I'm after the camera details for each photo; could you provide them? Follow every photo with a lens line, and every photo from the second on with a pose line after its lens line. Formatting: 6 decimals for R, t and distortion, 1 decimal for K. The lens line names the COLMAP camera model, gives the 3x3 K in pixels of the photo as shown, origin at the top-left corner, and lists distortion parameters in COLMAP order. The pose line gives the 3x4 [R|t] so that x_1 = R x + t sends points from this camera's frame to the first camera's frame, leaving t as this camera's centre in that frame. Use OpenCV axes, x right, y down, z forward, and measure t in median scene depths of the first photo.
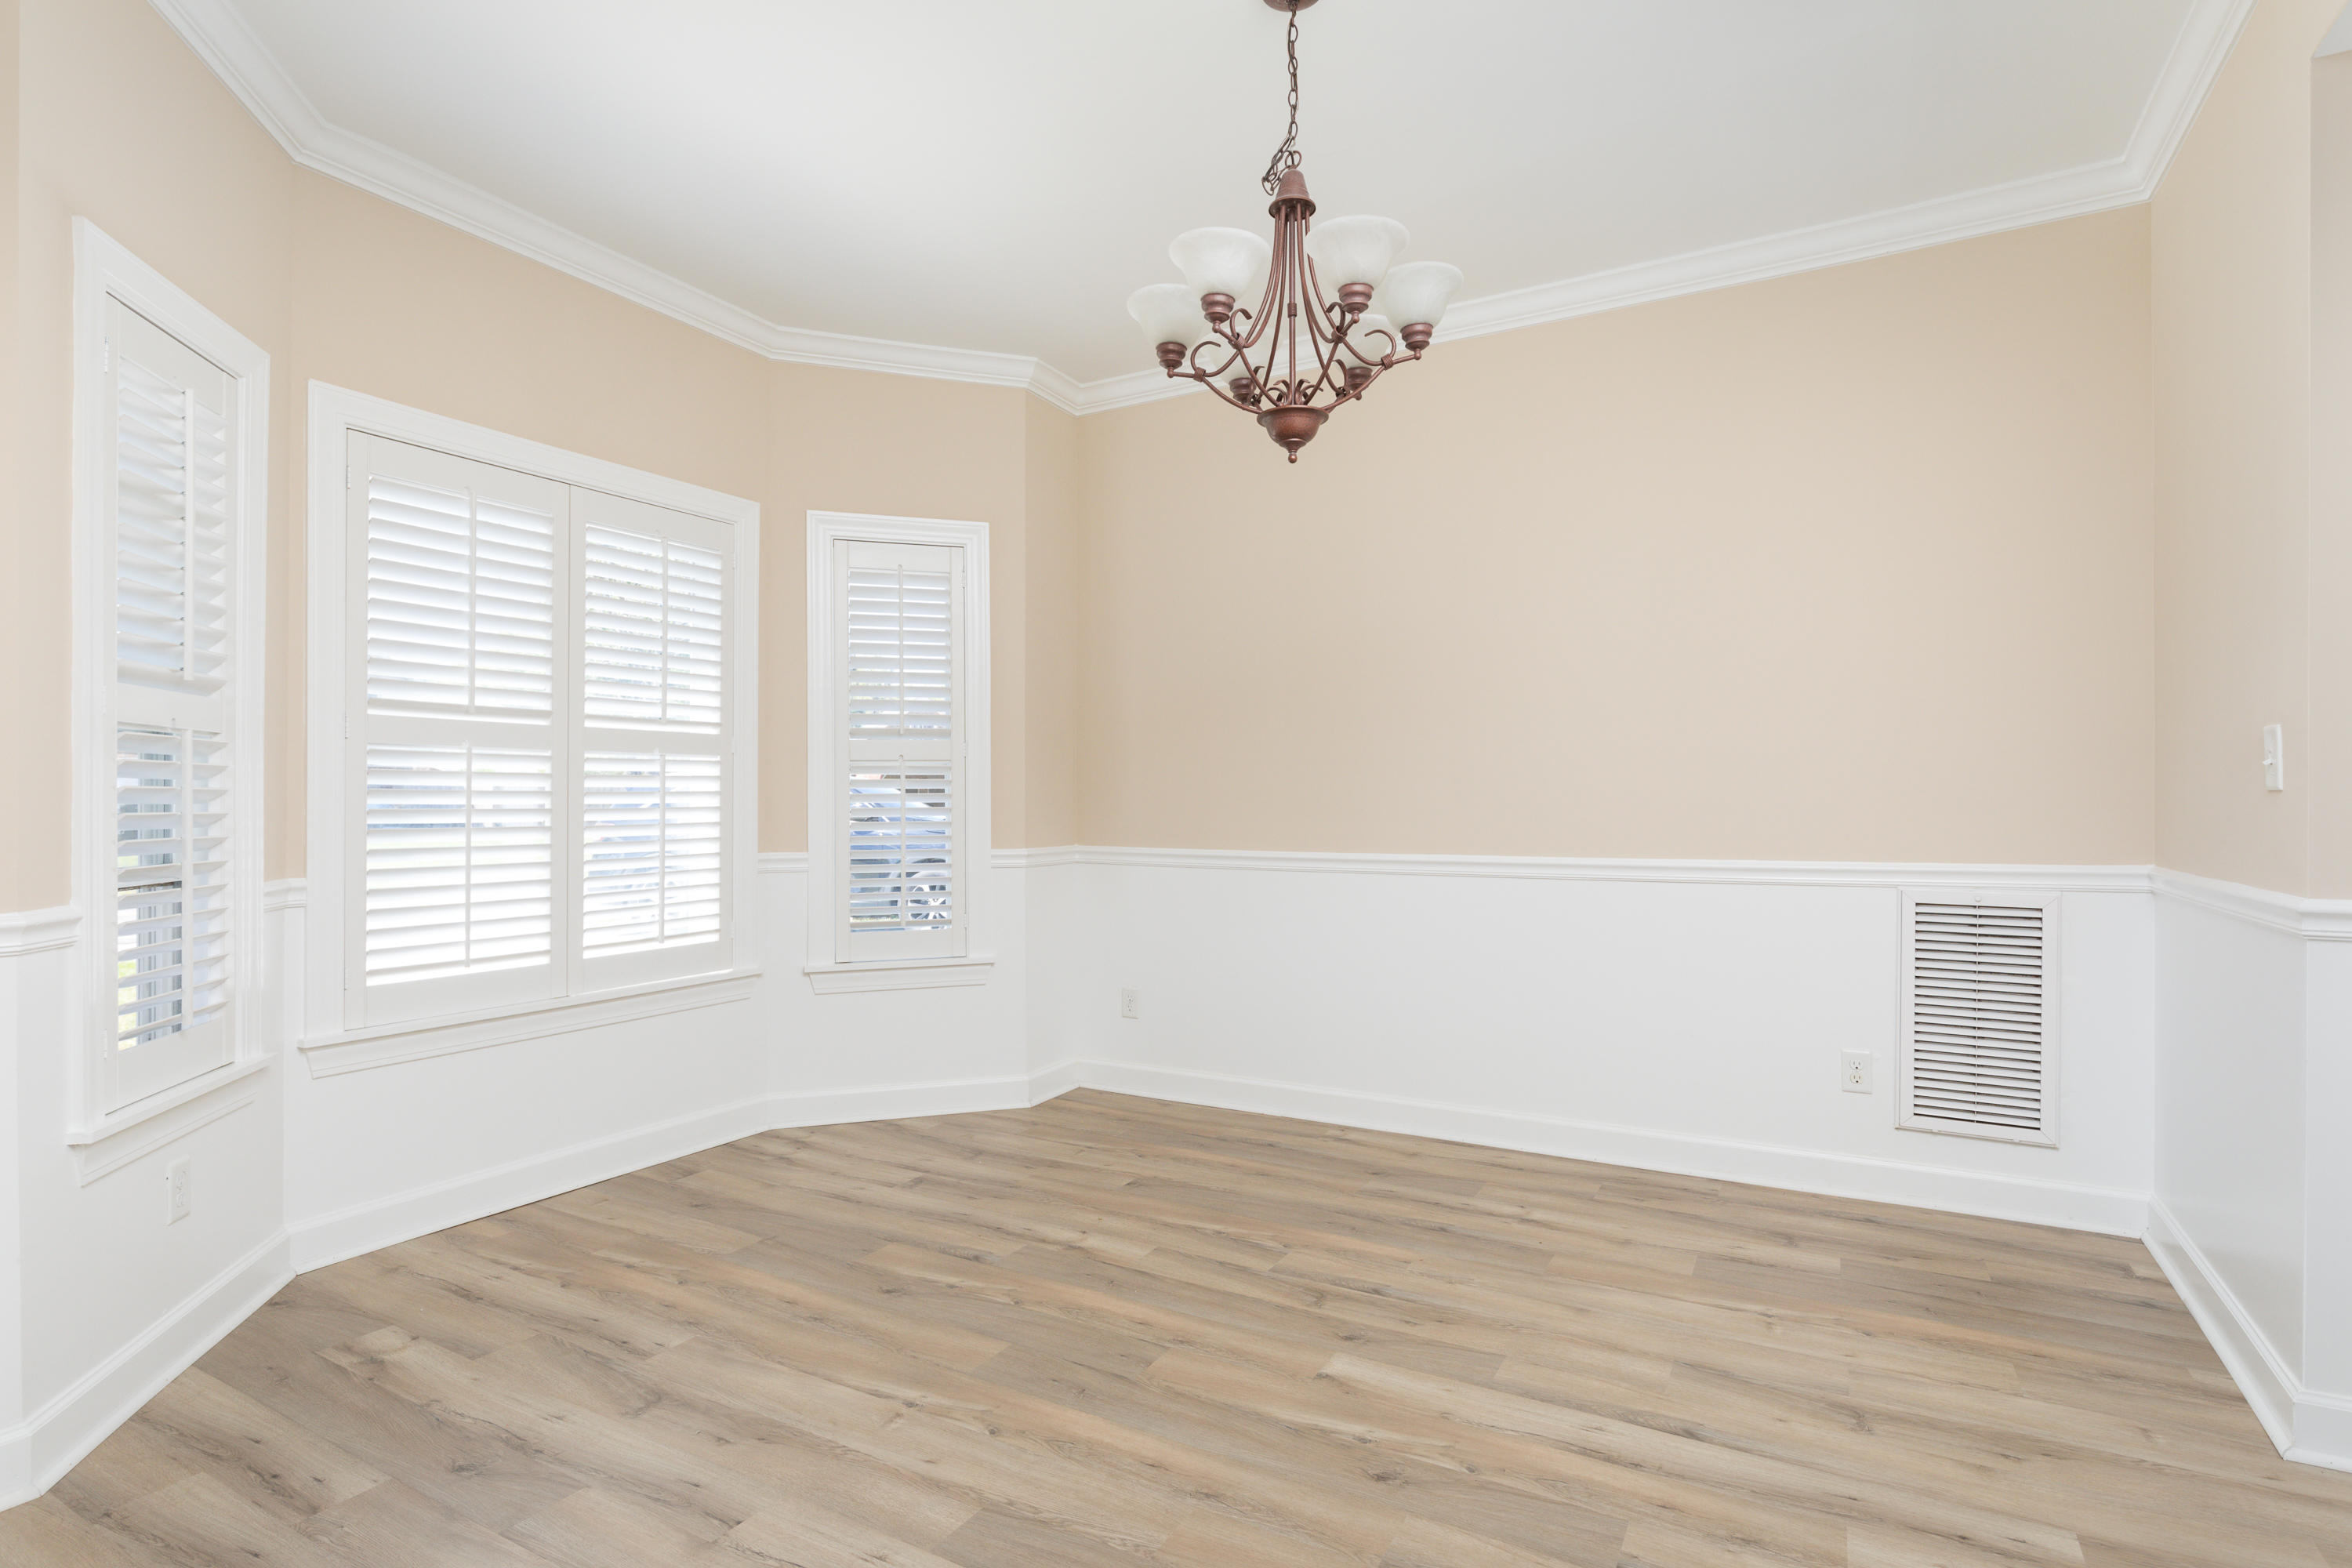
lens RADIAL K [[1182.8, 0, 1174.3], [0, 1182.8, 790.3], [0, 0, 1]] dist [-0.005004, -0.000281]
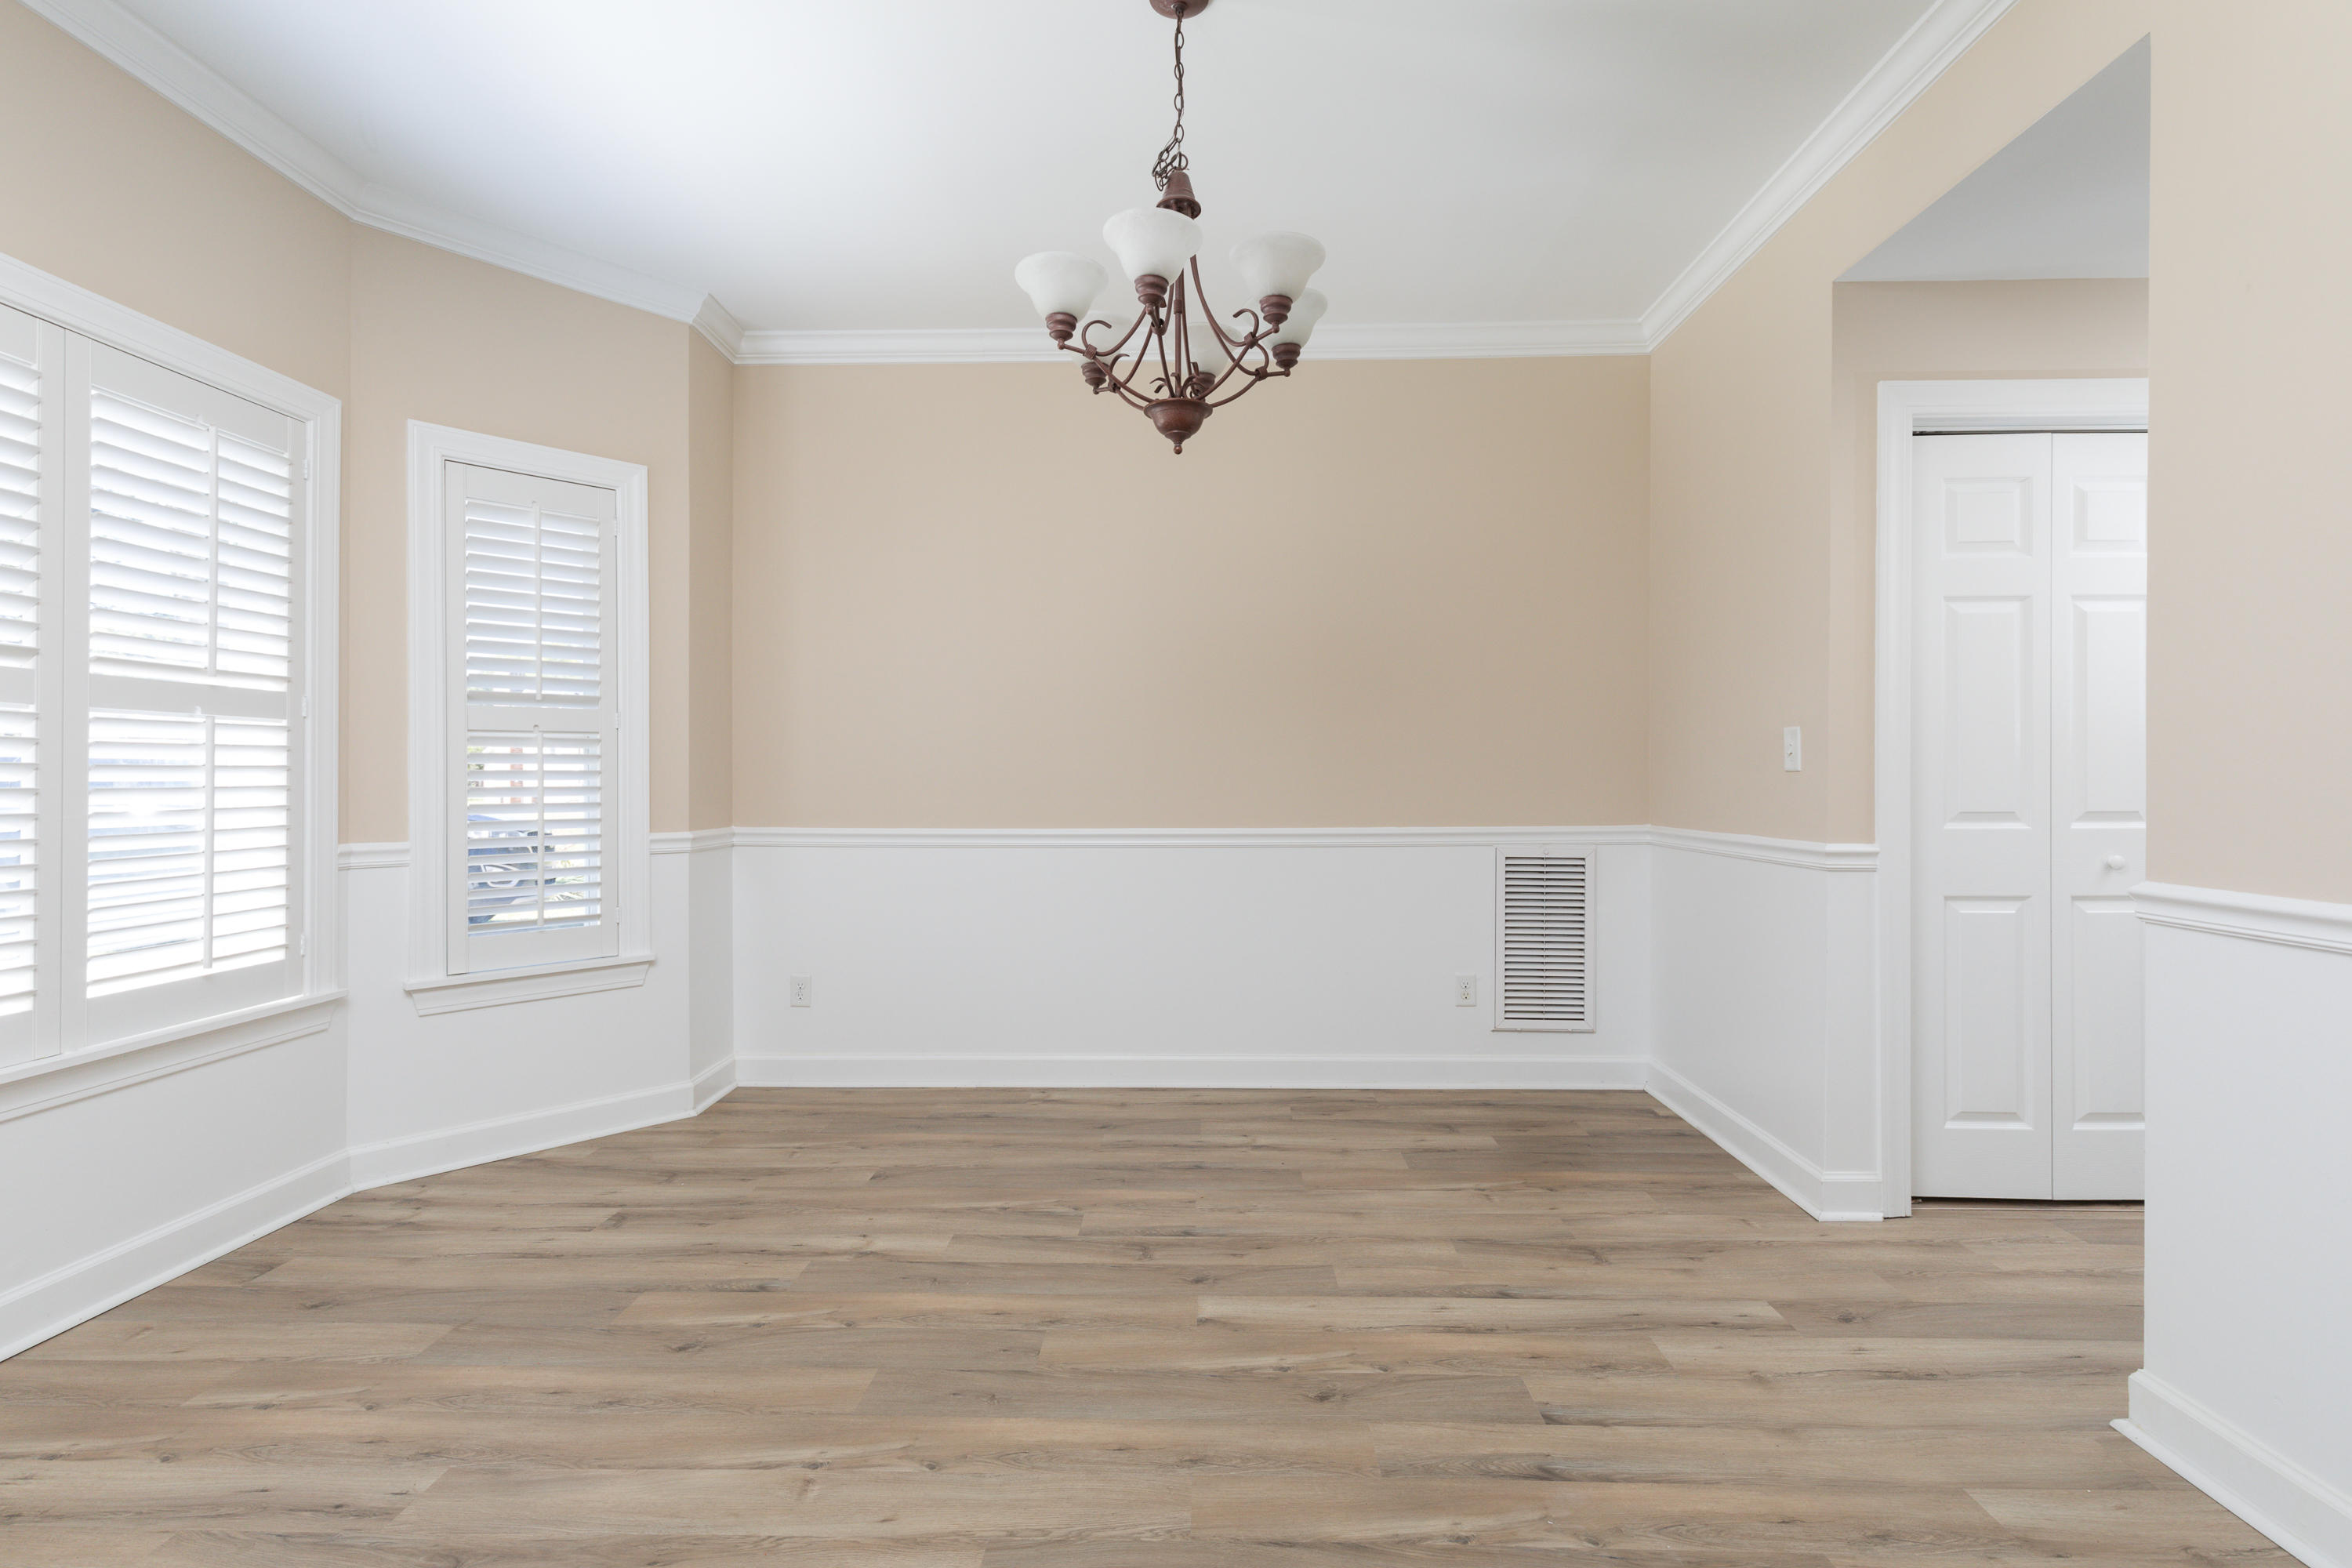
lens RADIAL K [[1086.5, 0, 1195.8], [0, 1086.5, 774.1], [0, 0, 1]] dist [0.003110, 0.000548]
pose [[0.875697, 0.003331, 0.482849, -0.281113], [-0.004254, 0.999991, 0.000816, 0.004558], [-0.482842, -0.002768, 0.875703, 0.121840]]
